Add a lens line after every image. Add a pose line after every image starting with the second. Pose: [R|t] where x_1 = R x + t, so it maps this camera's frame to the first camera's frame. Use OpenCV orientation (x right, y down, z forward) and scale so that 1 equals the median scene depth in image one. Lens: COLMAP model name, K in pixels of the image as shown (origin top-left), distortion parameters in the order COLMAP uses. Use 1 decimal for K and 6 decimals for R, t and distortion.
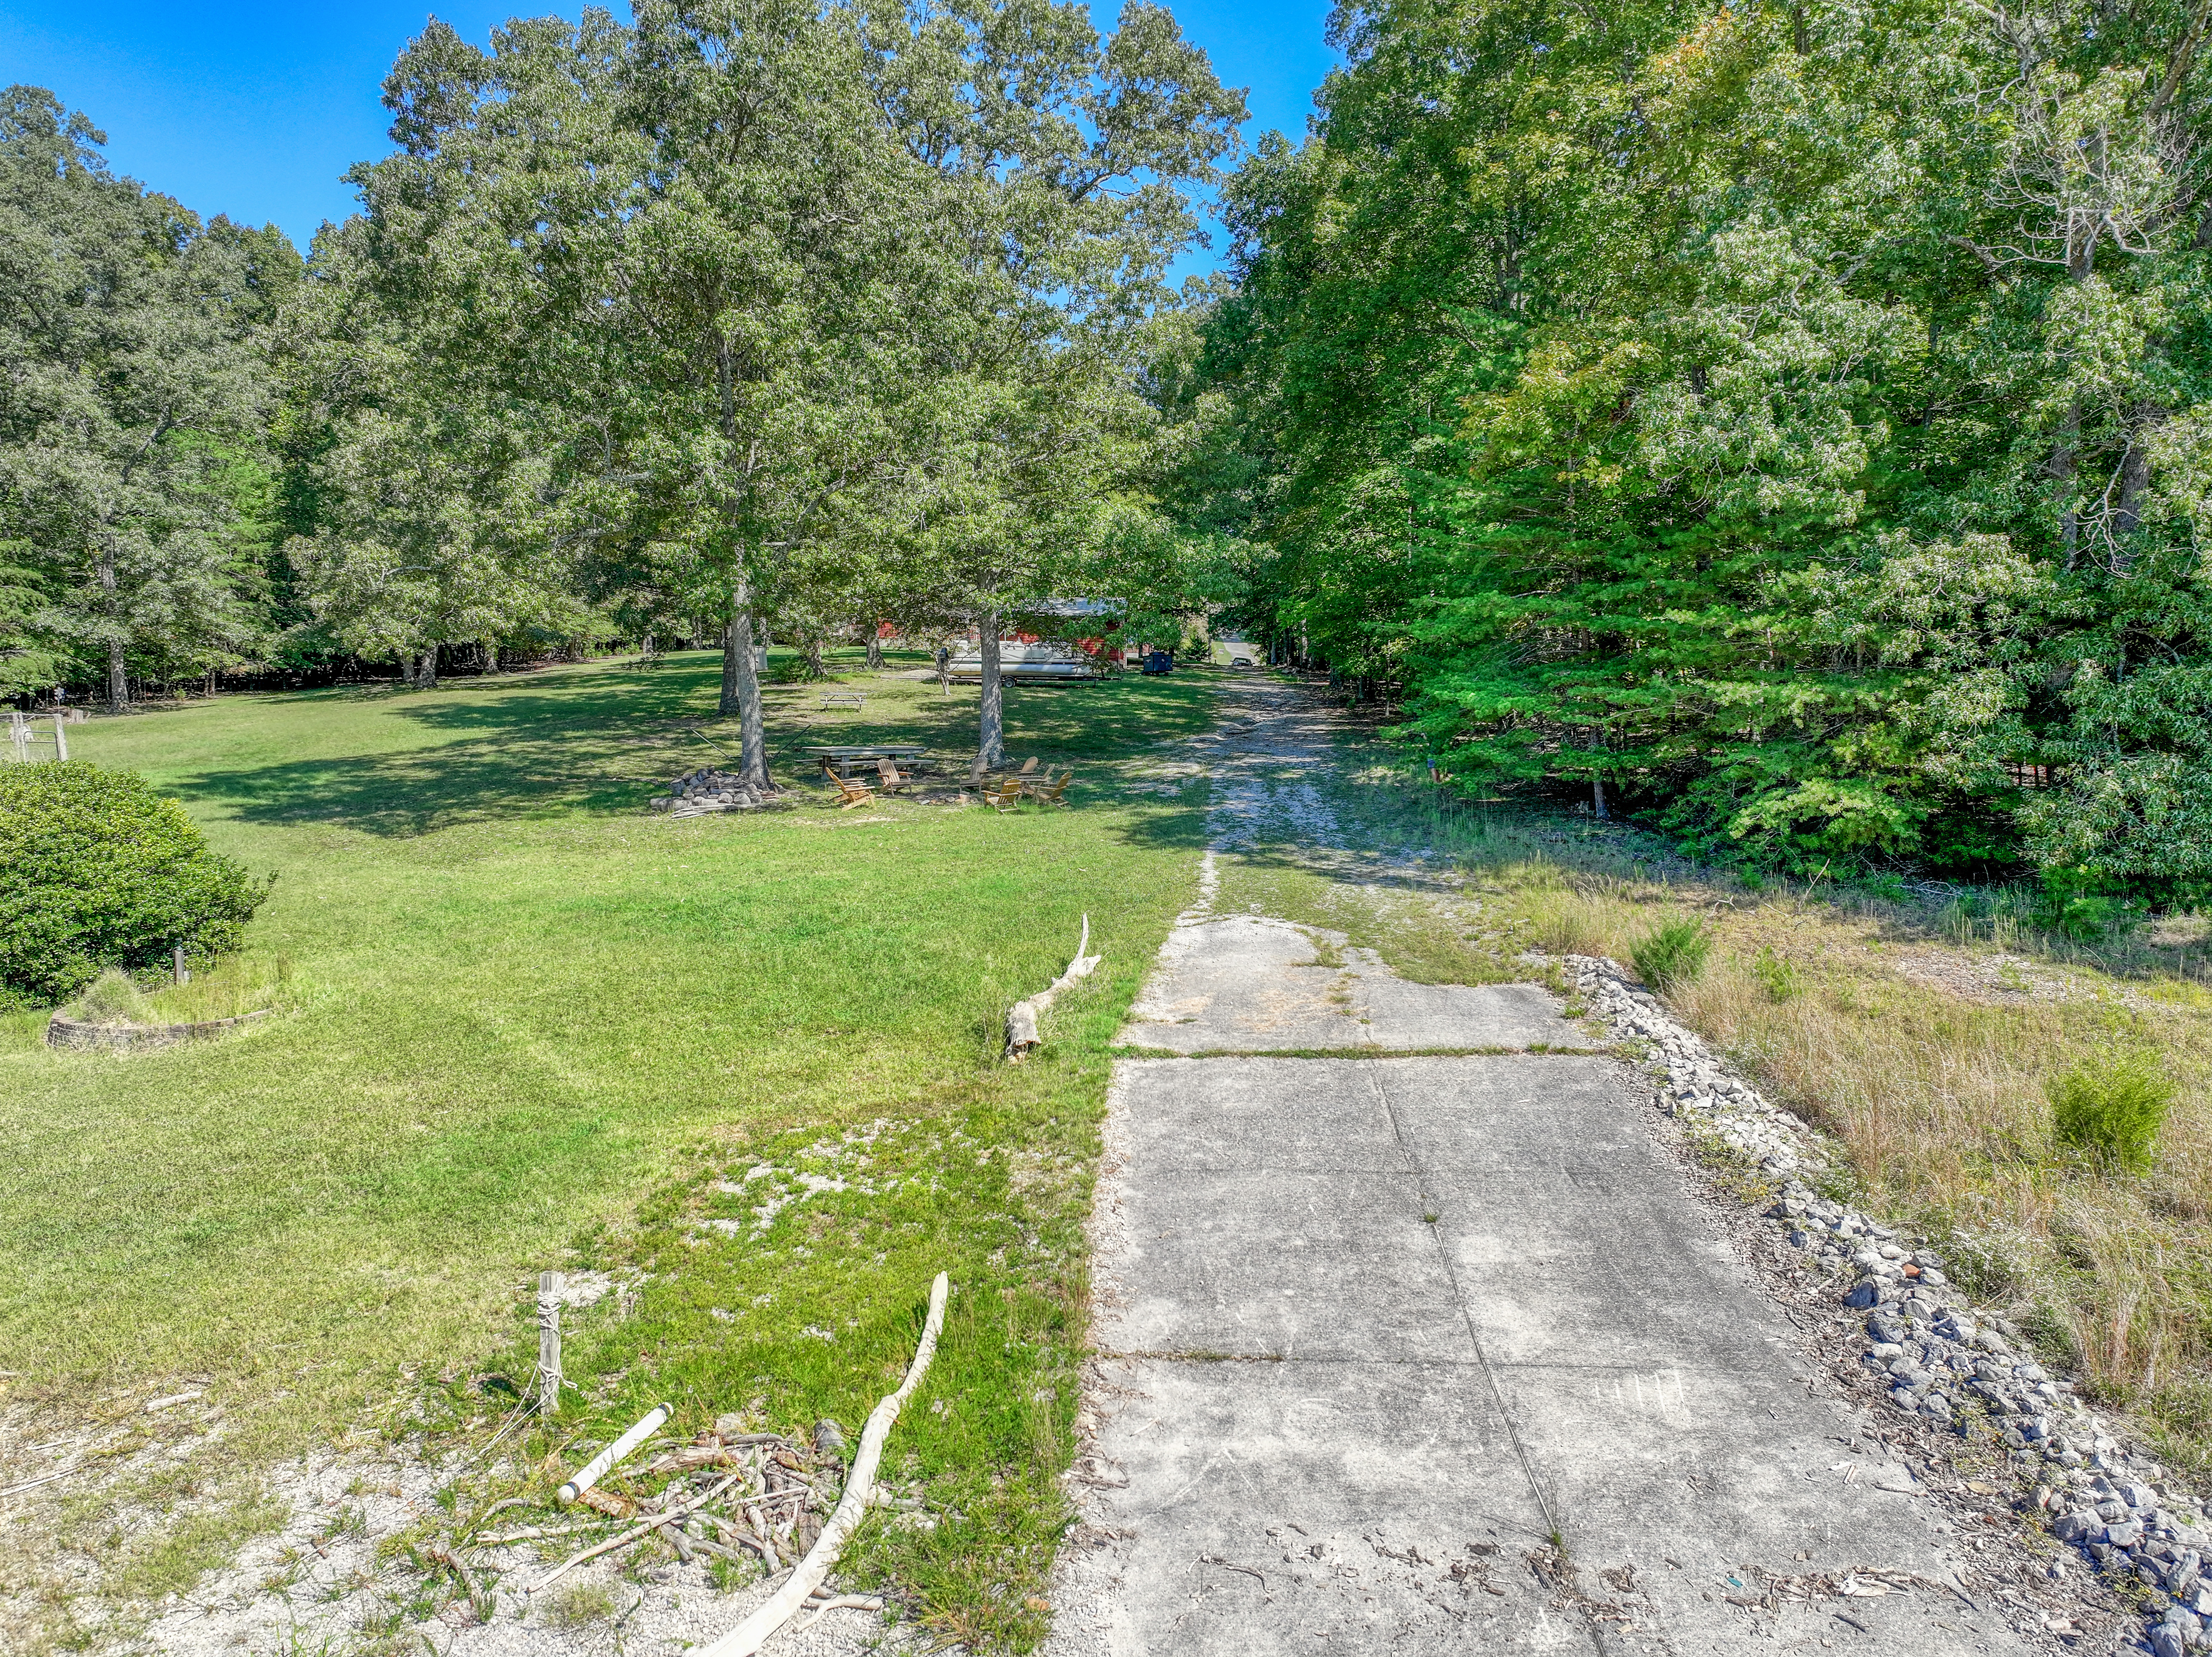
lens RADIAL K [[1529.2, 0, 1108.7], [0, 1529.2, 822.0], [0, 0, 1]] dist [0.001861, 0.010141]
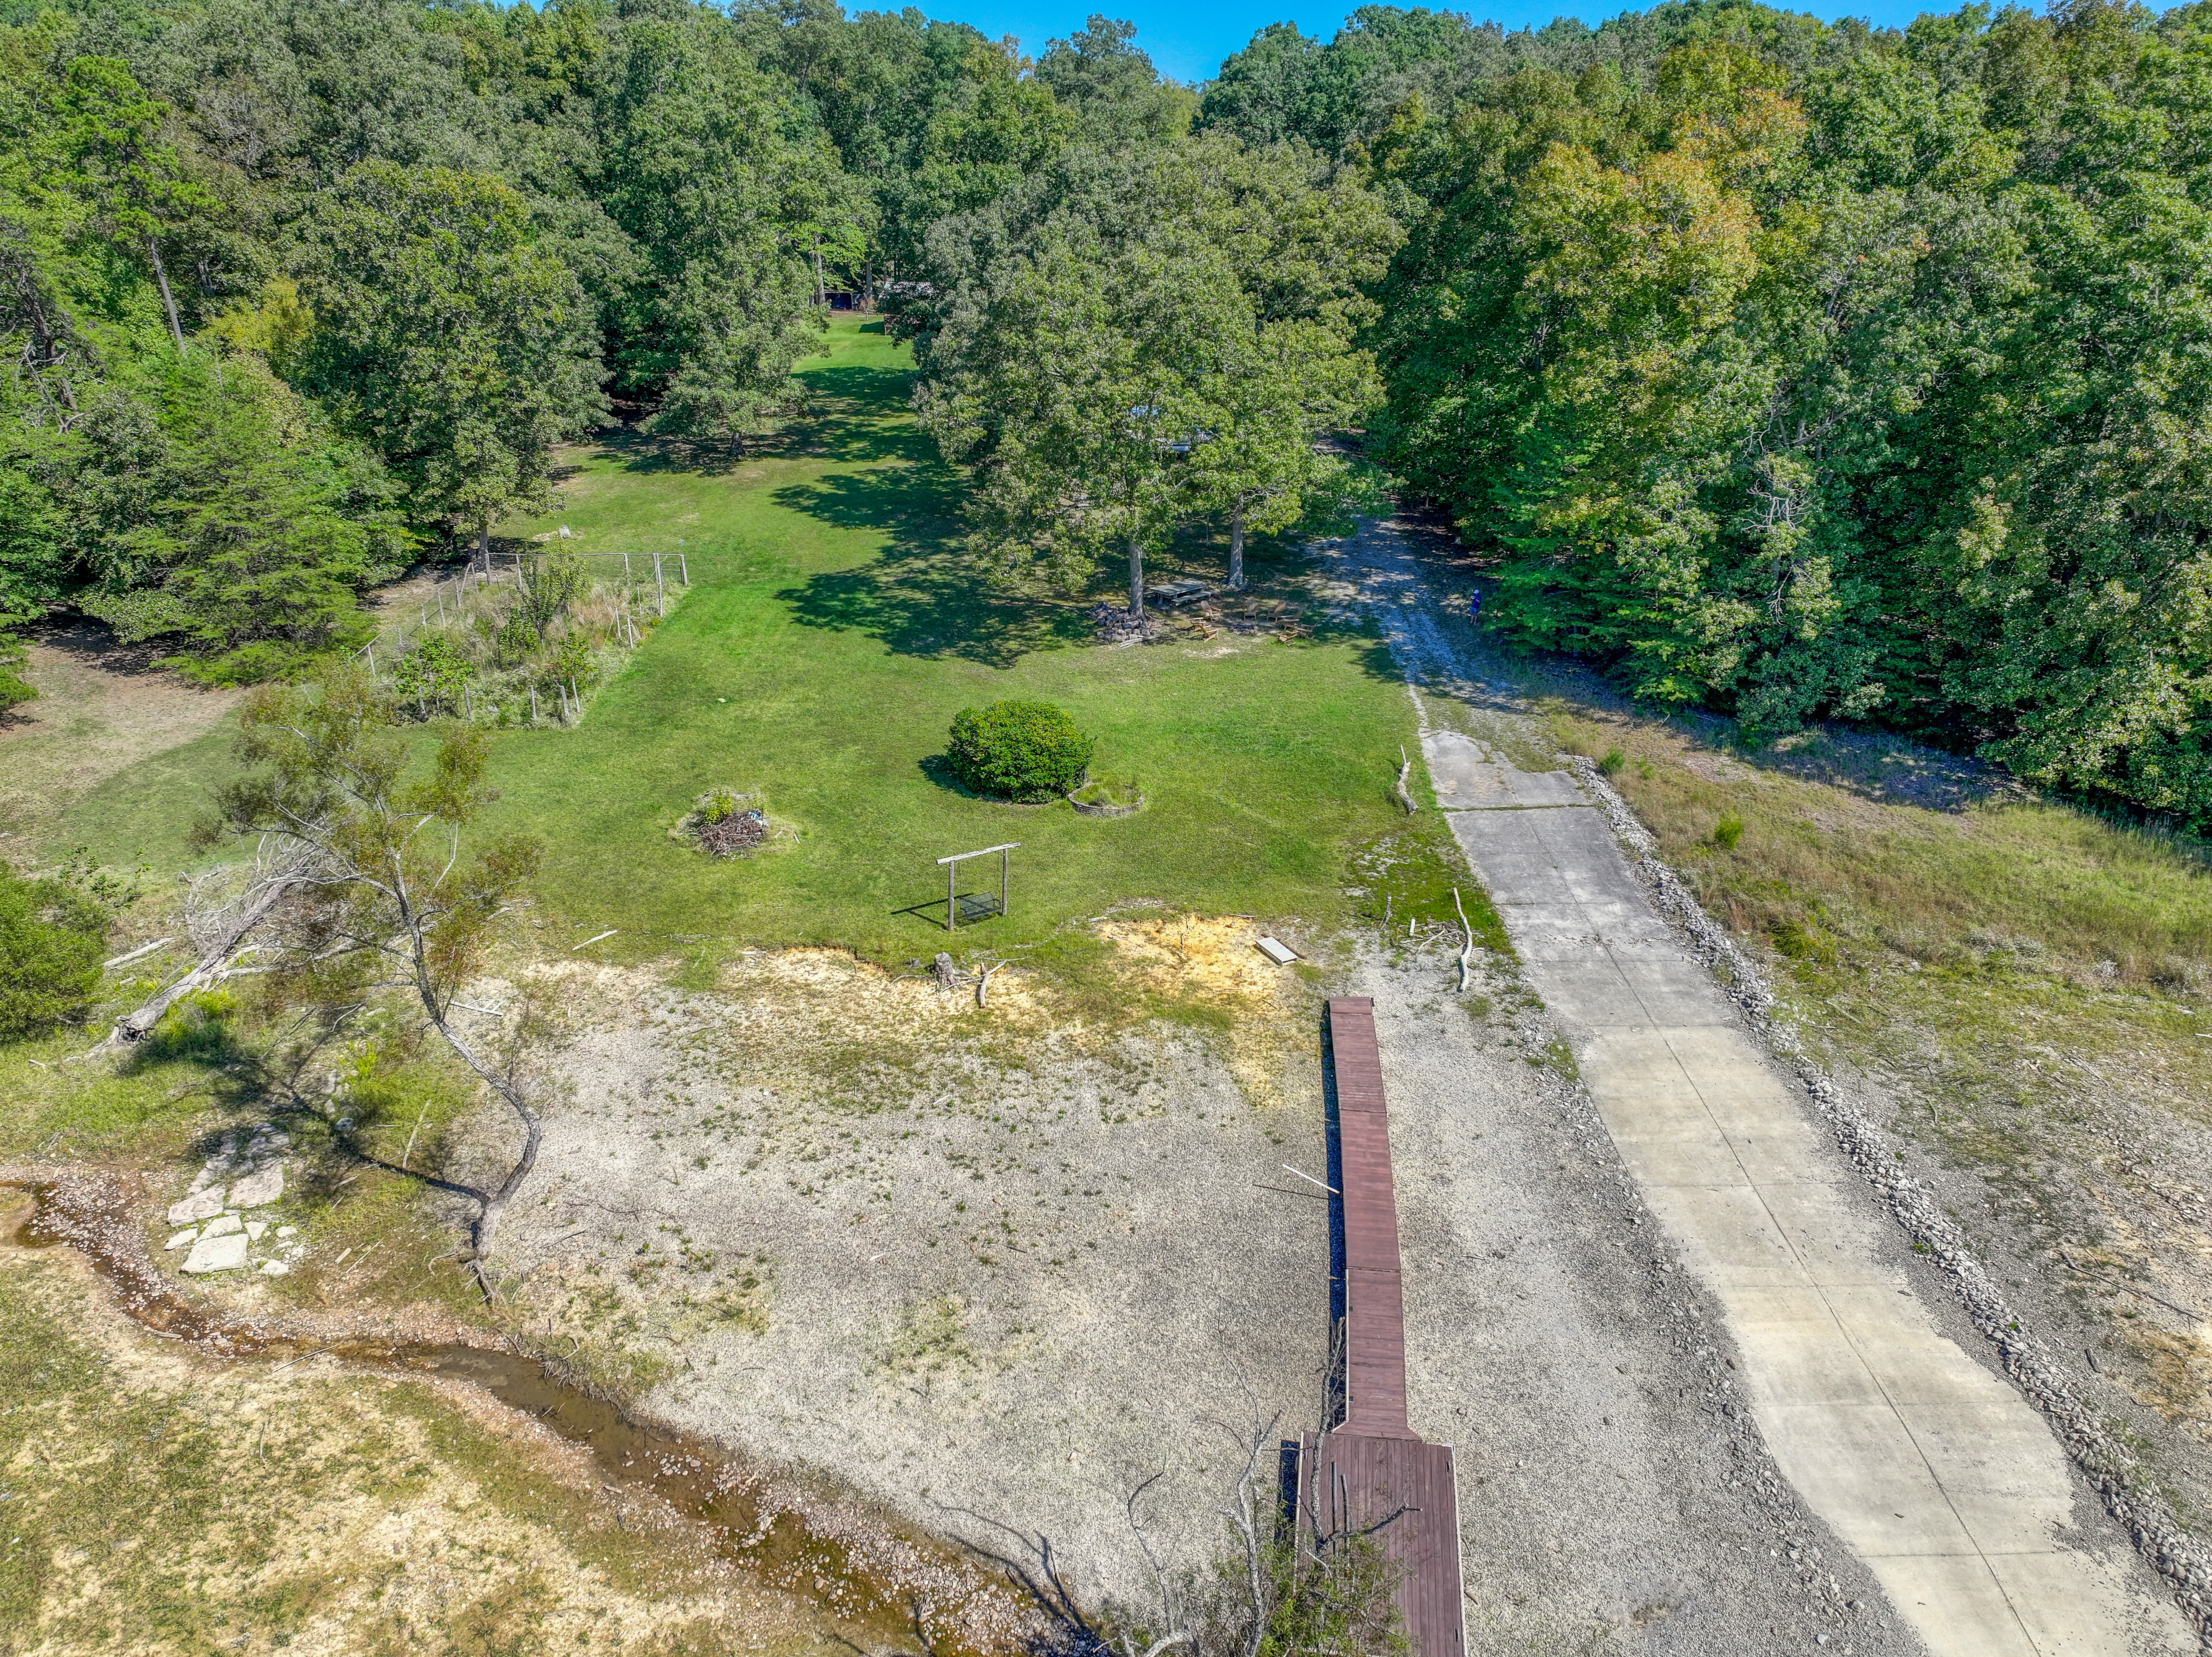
lens RADIAL K [[1529.2, 0, 1082.6], [0, 1529.2, 814.8], [0, 0, 1]] dist [0.001861, 0.010141]
pose [[0.997675, -0.029947, 0.061212, -0.767823], [0.010061, 0.953148, 0.302337, -0.662987], [-0.067398, -0.301019, 0.951234, -1.623853]]
